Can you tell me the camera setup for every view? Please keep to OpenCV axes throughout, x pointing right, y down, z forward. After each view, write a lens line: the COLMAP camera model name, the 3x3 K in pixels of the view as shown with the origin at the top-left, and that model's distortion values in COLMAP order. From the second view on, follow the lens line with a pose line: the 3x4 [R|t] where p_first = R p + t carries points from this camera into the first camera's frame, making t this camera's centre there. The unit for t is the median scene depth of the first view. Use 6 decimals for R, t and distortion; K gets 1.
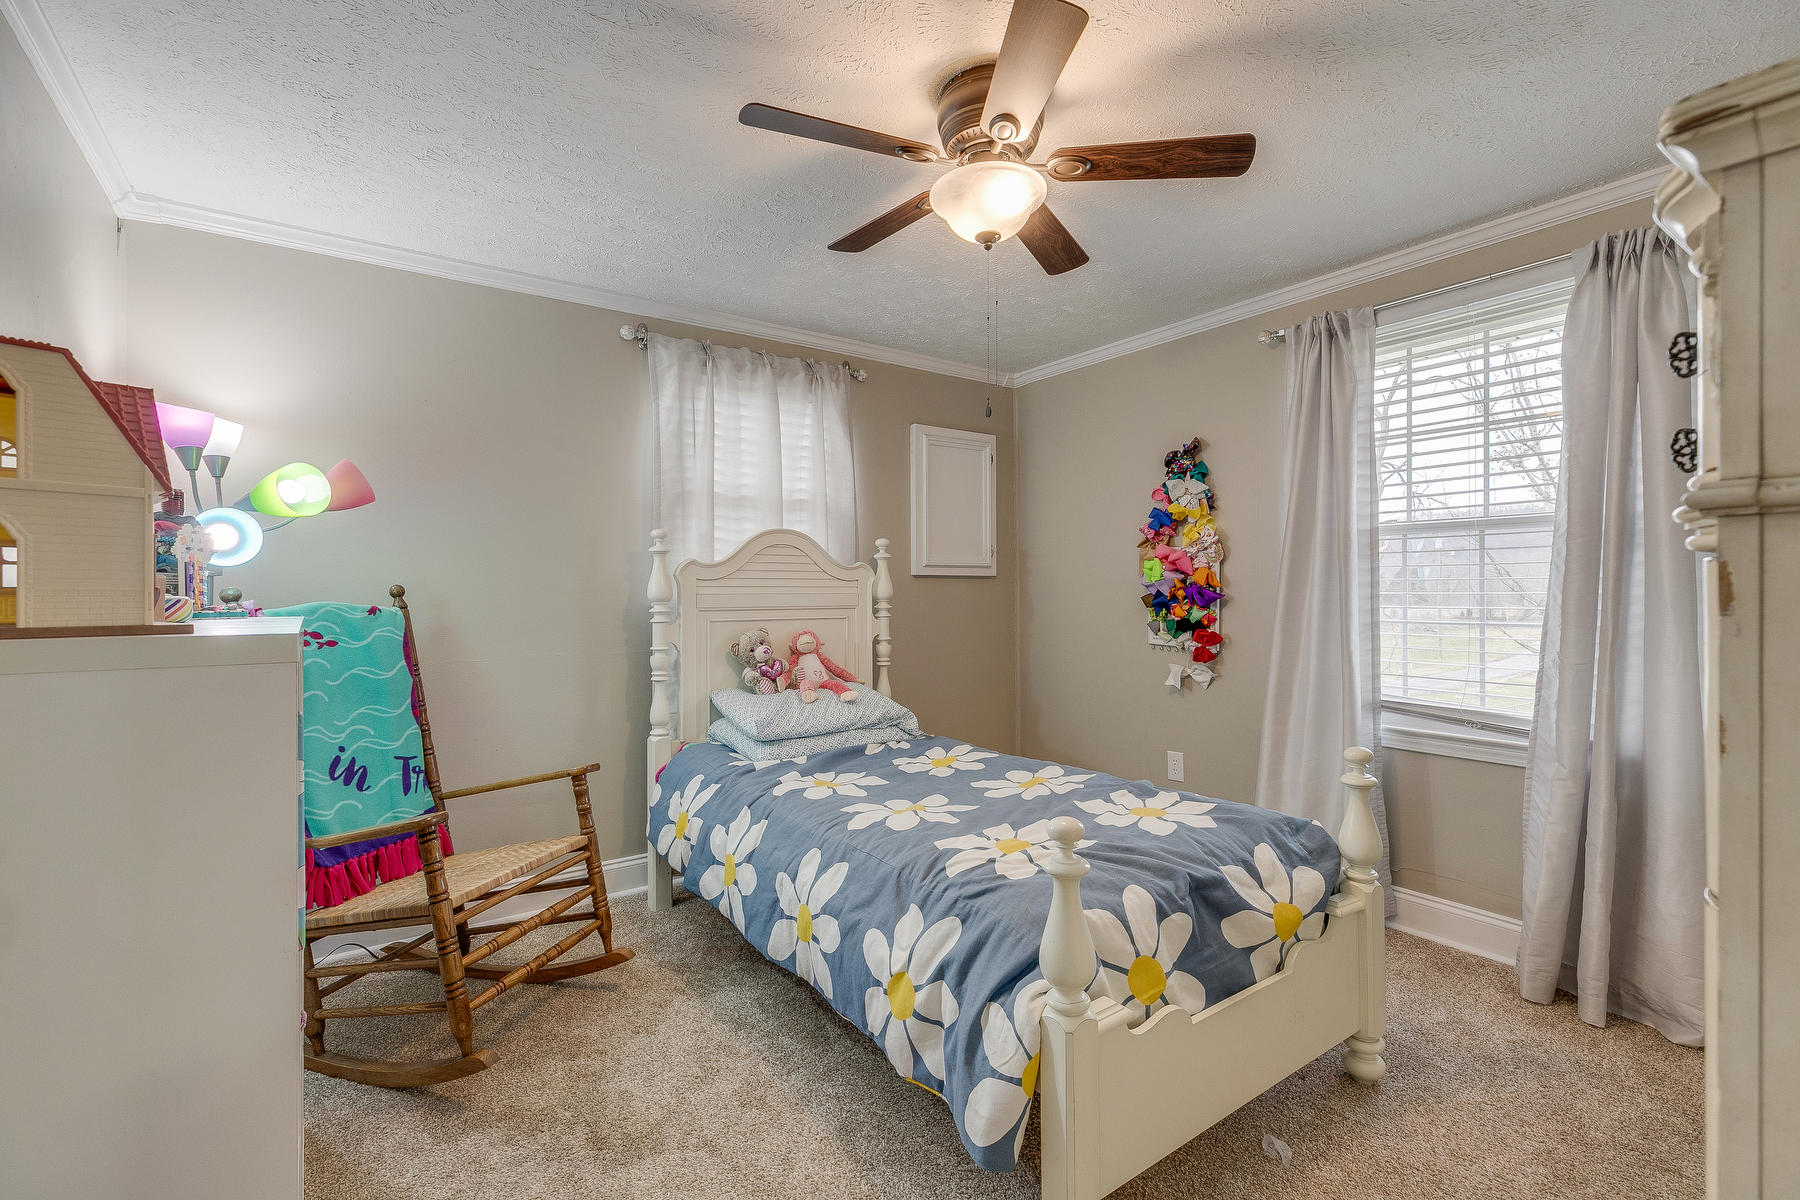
lens RADIAL K [[818.4, 0, 912.9], [0, 818.4, 589.6], [0, 0, 1]] dist [0.011349, 0.000031]
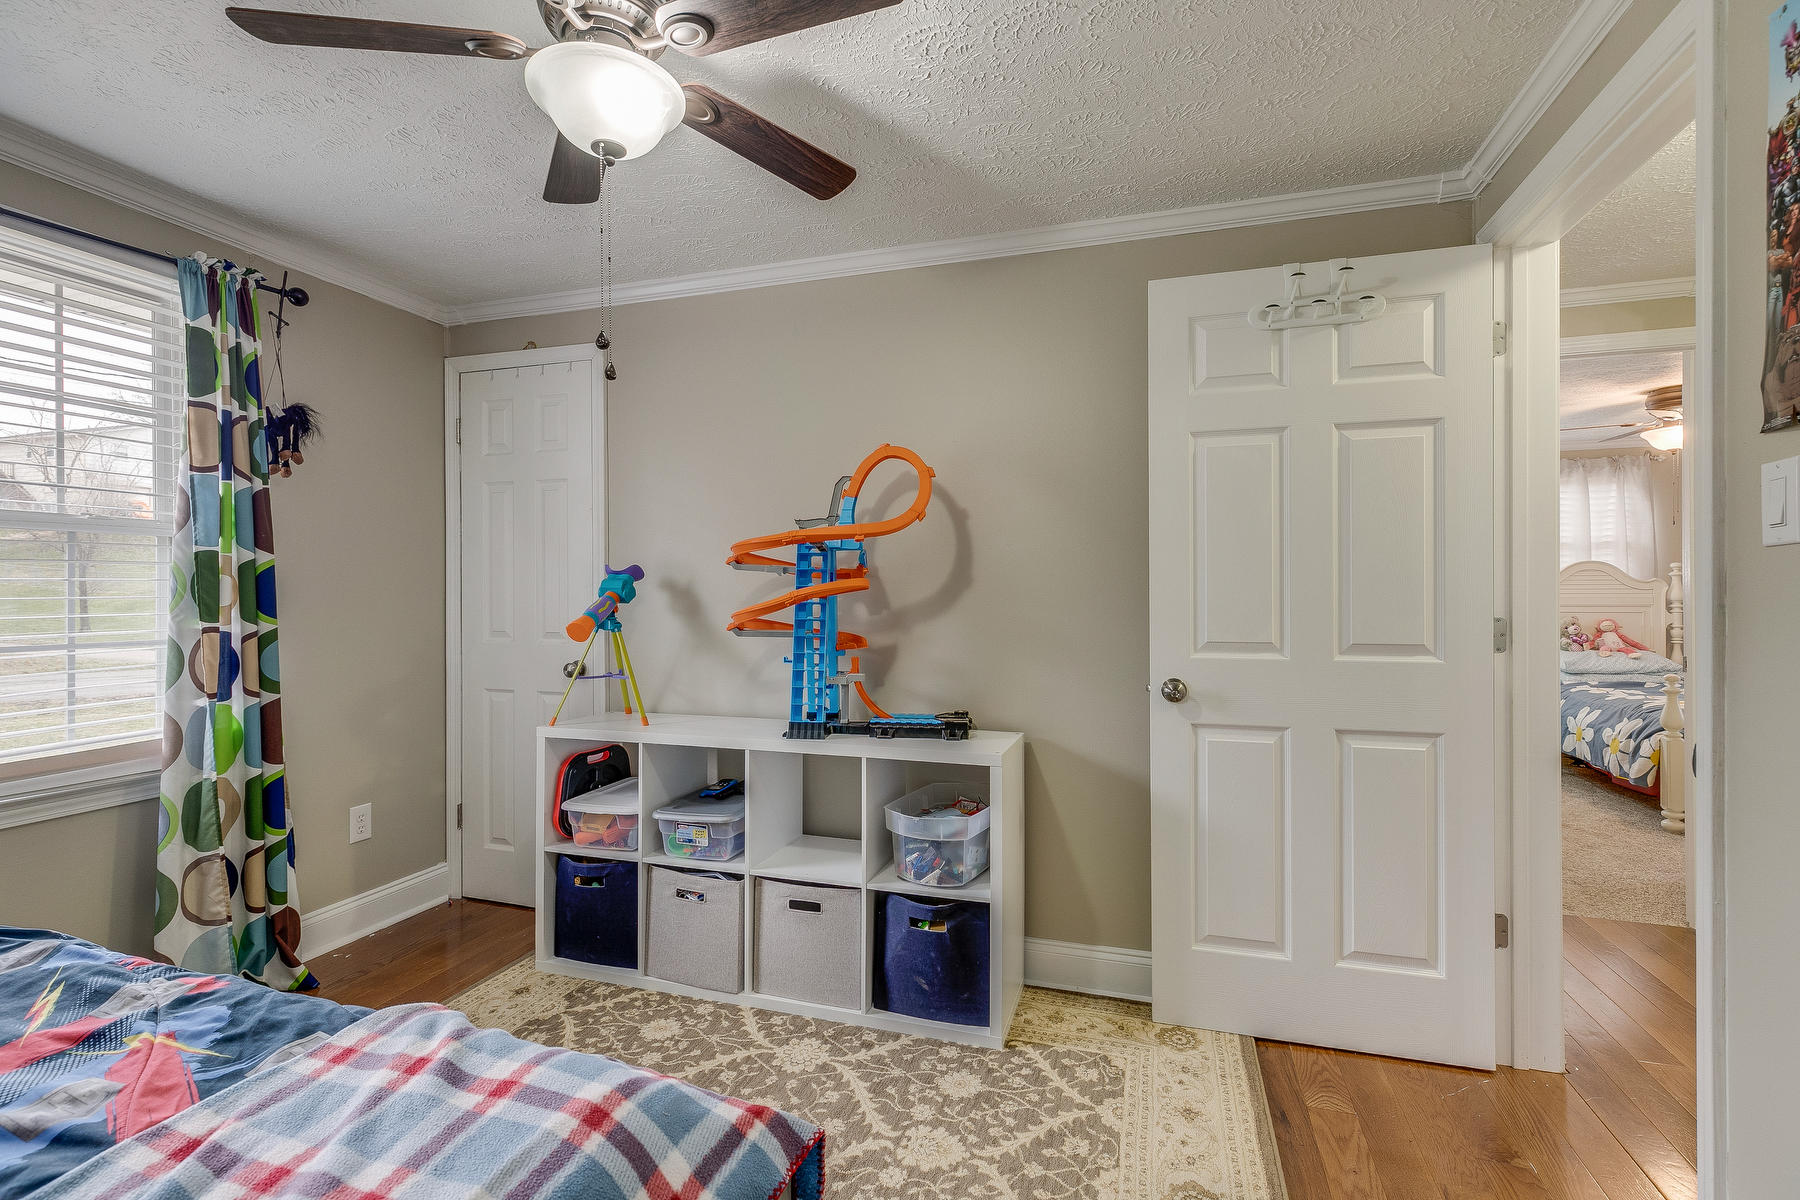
lens RADIAL K [[818.4, 0, 908.1], [0, 818.4, 590.4], [0, 0, 1]] dist [0.011349, 0.000031]
pose [[0.601872, 0.002366, -0.798589, 0.383068], [-0.003767, 0.999993, 0.000124, -0.004118], [0.798583, 0.002934, 0.601877, -1.264945]]
